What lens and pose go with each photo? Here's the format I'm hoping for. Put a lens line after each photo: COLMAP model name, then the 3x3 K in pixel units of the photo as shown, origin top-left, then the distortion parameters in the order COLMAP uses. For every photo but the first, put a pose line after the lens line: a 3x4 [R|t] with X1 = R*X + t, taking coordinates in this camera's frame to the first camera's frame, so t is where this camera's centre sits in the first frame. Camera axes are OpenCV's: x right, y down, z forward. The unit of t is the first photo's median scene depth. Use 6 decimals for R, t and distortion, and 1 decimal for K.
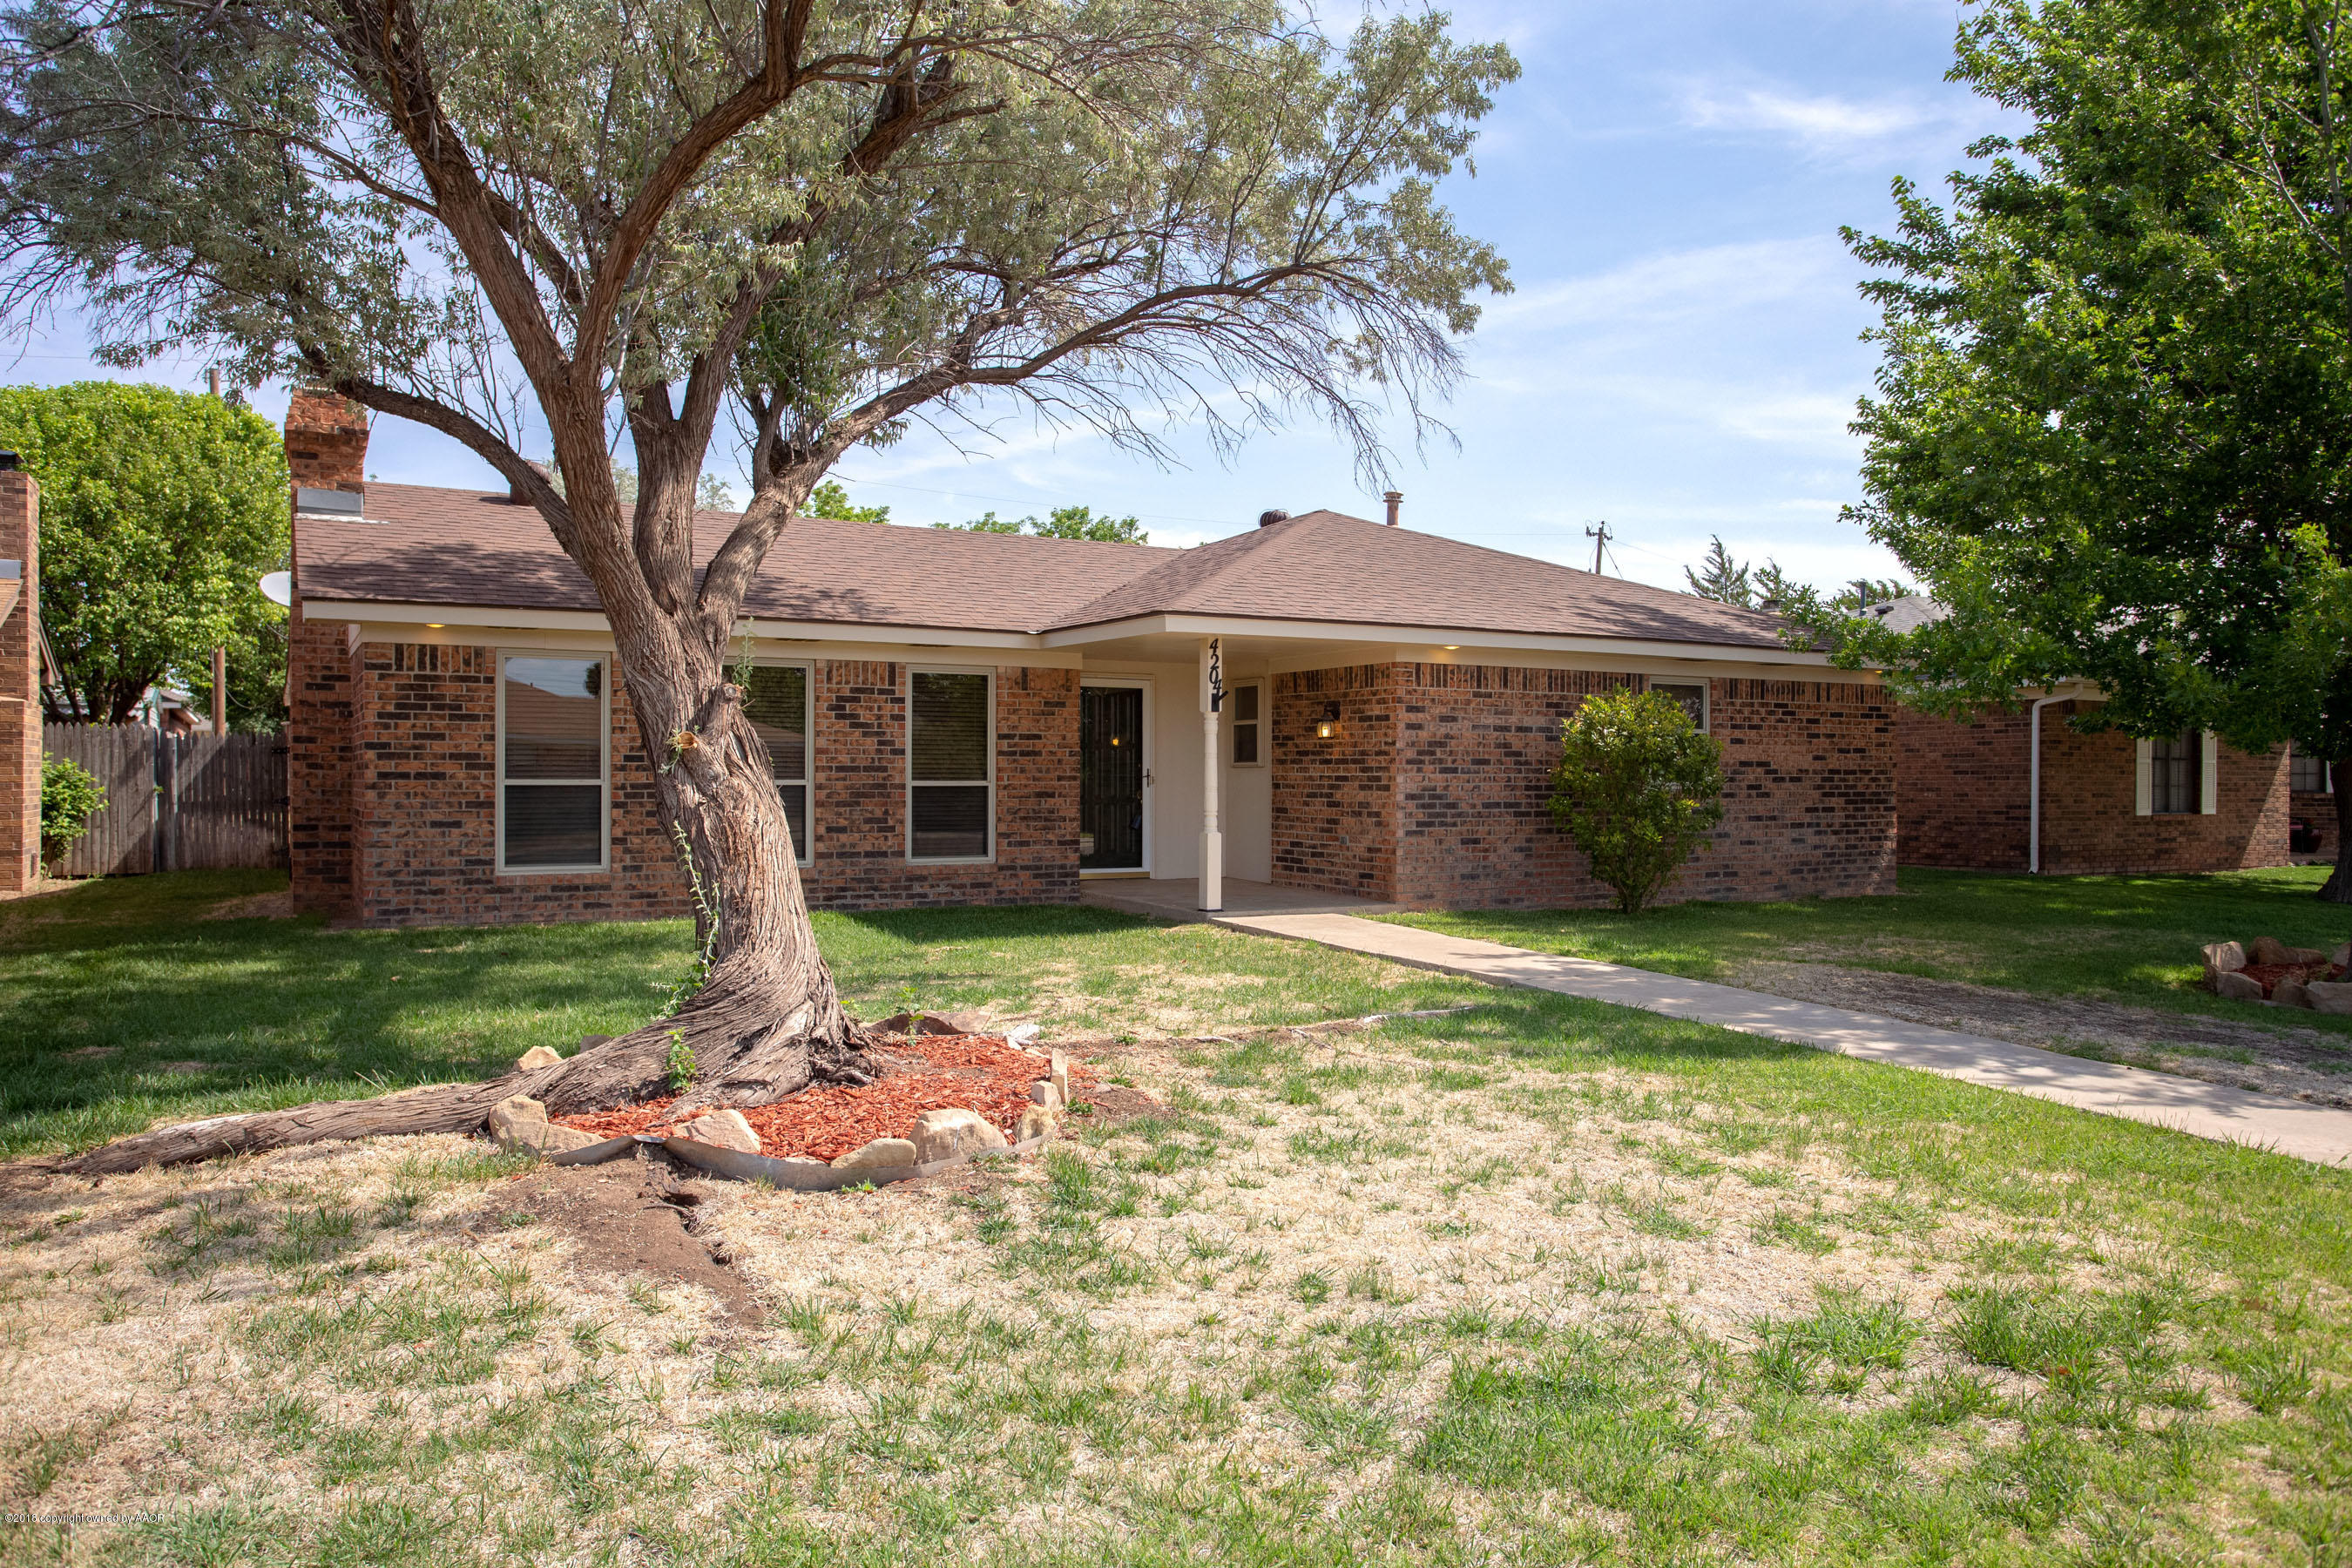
lens RADIAL K [[1656.0, 0, 1176.0], [0, 1656.0, 784.0], [0, 0, 1]] dist [-0.004466, -0.000693]
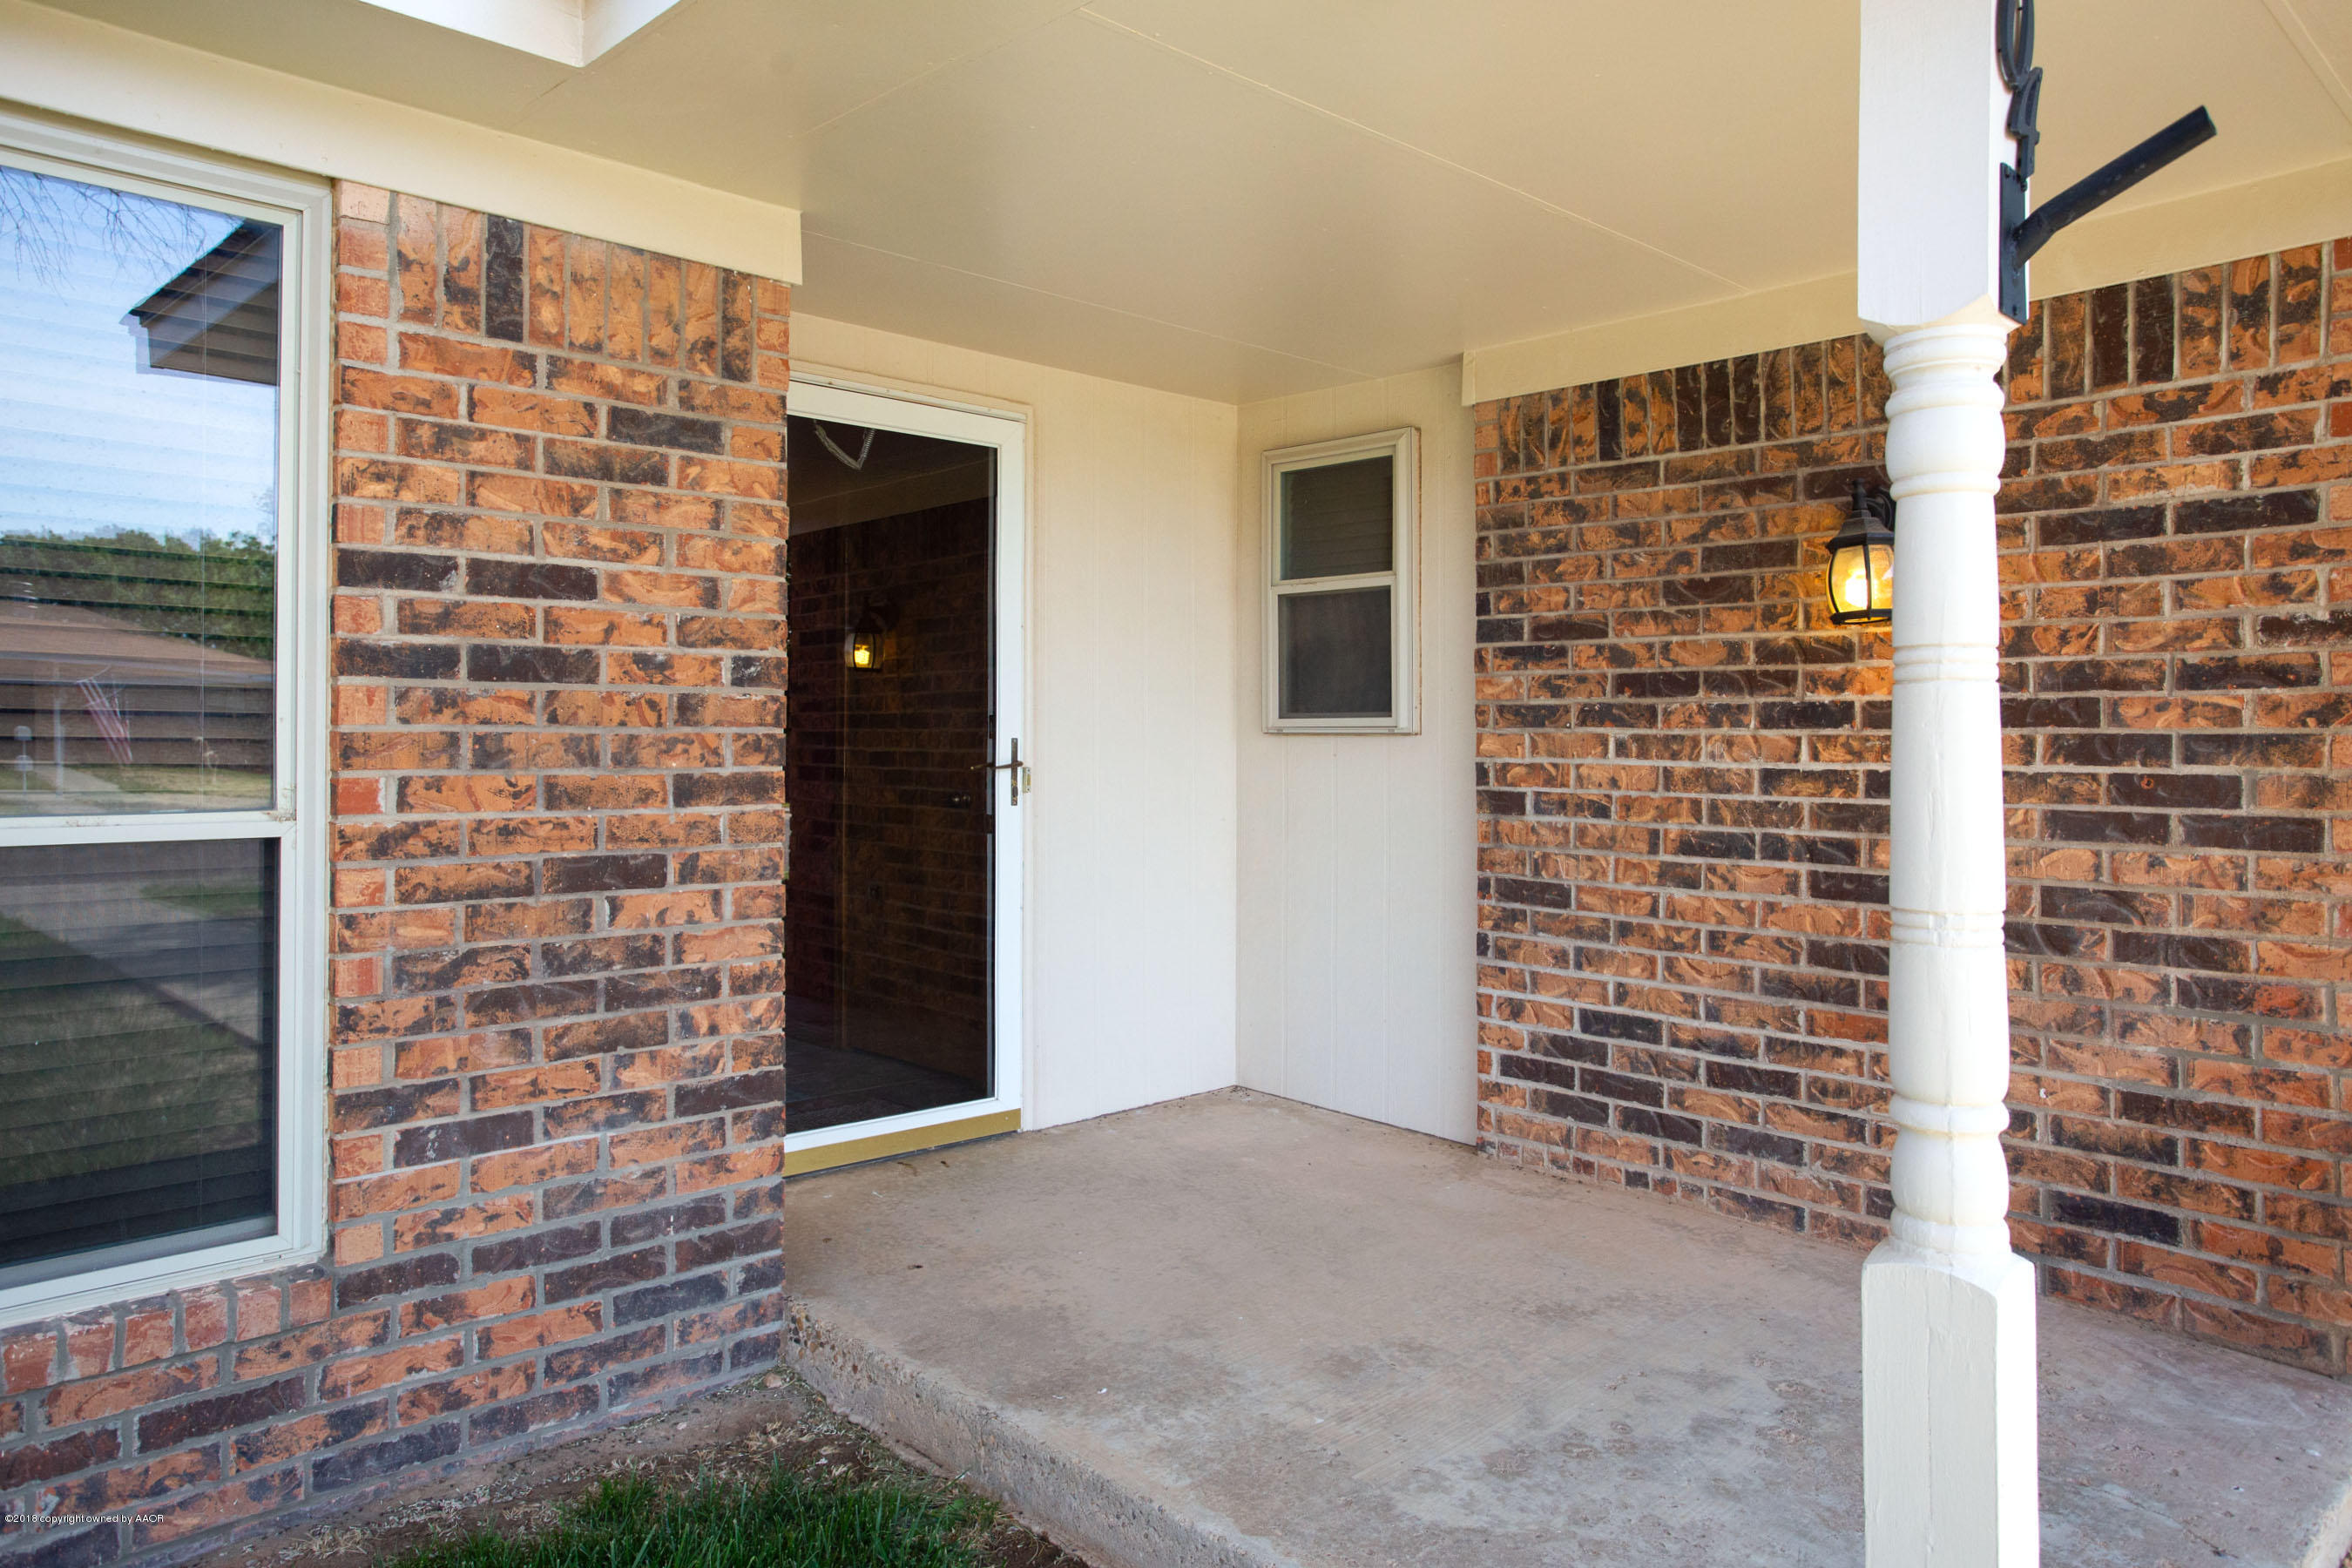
lens RADIAL K [[1556.9, 0, 1181.5], [0, 1556.9, 720.9], [0, 0, 1]] dist [-0.037858, 0.000395]
pose [[0.969852, 0.002526, 0.243681, -0.058589], [0.001626, 0.999857, -0.016836, -0.008760], [-0.243689, 0.016724, 0.969709, 0.809626]]
